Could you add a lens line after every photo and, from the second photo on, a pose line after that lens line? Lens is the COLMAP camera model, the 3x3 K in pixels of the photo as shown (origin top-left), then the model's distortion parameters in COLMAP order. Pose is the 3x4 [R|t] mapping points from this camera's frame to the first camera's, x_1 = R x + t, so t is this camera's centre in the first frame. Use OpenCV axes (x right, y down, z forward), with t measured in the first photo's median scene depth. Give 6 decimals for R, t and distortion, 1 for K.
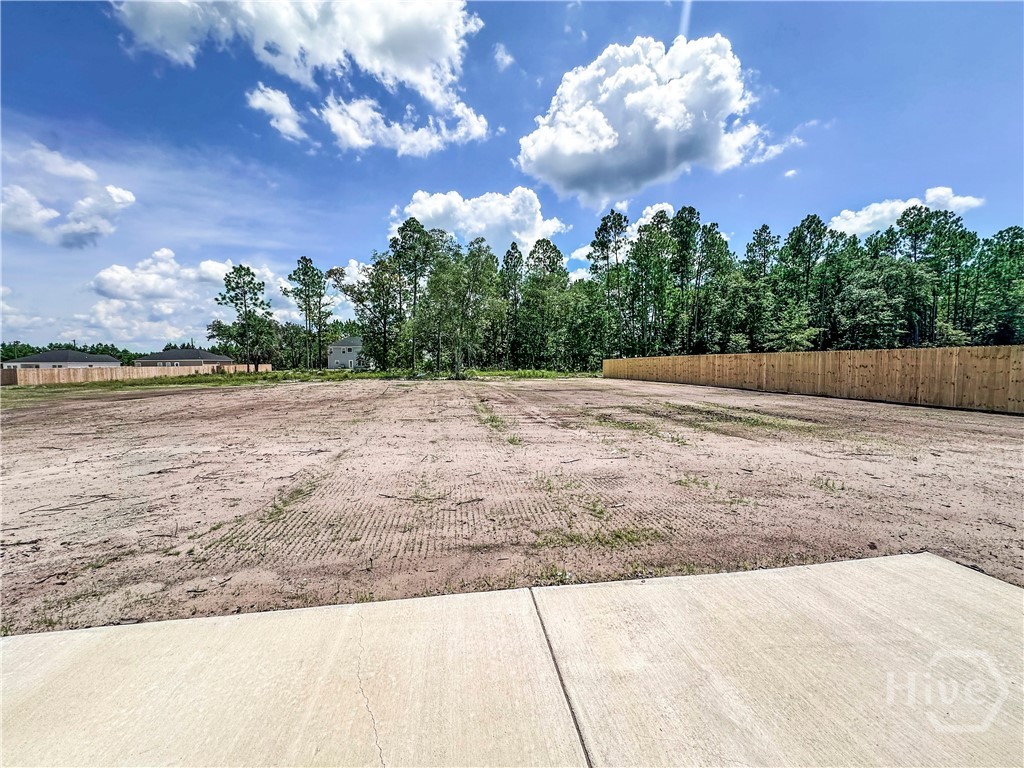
lens RADIAL K [[422.8, 0, 514.7], [0, 422.8, 381.2], [0, 0, 1]] dist [-0.000628, -0.000038]
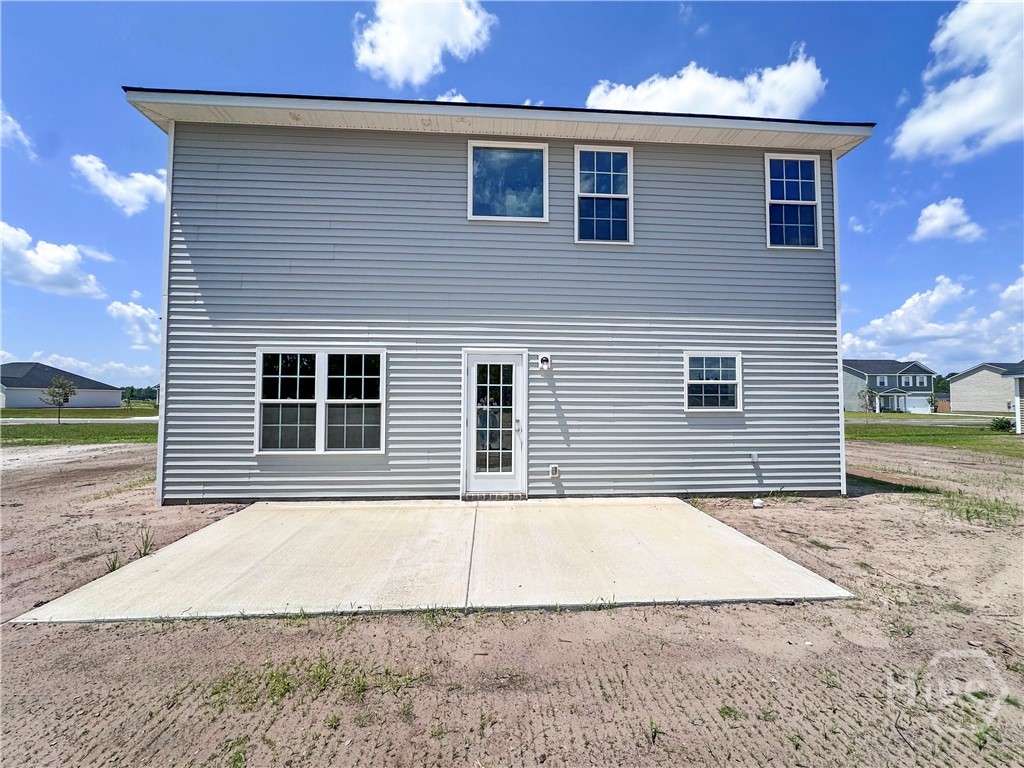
lens RADIAL K [[422.8, 0, 514.7], [0, 422.8, 381.2], [0, 0, 1]] dist [-0.000628, -0.000038]
pose [[-0.996875, 0.012704, 0.077973, -0.145023], [0.012770, 0.999918, 0.000347, -0.079294], [-0.077962, 0.001342, -0.996955, 1.641335]]
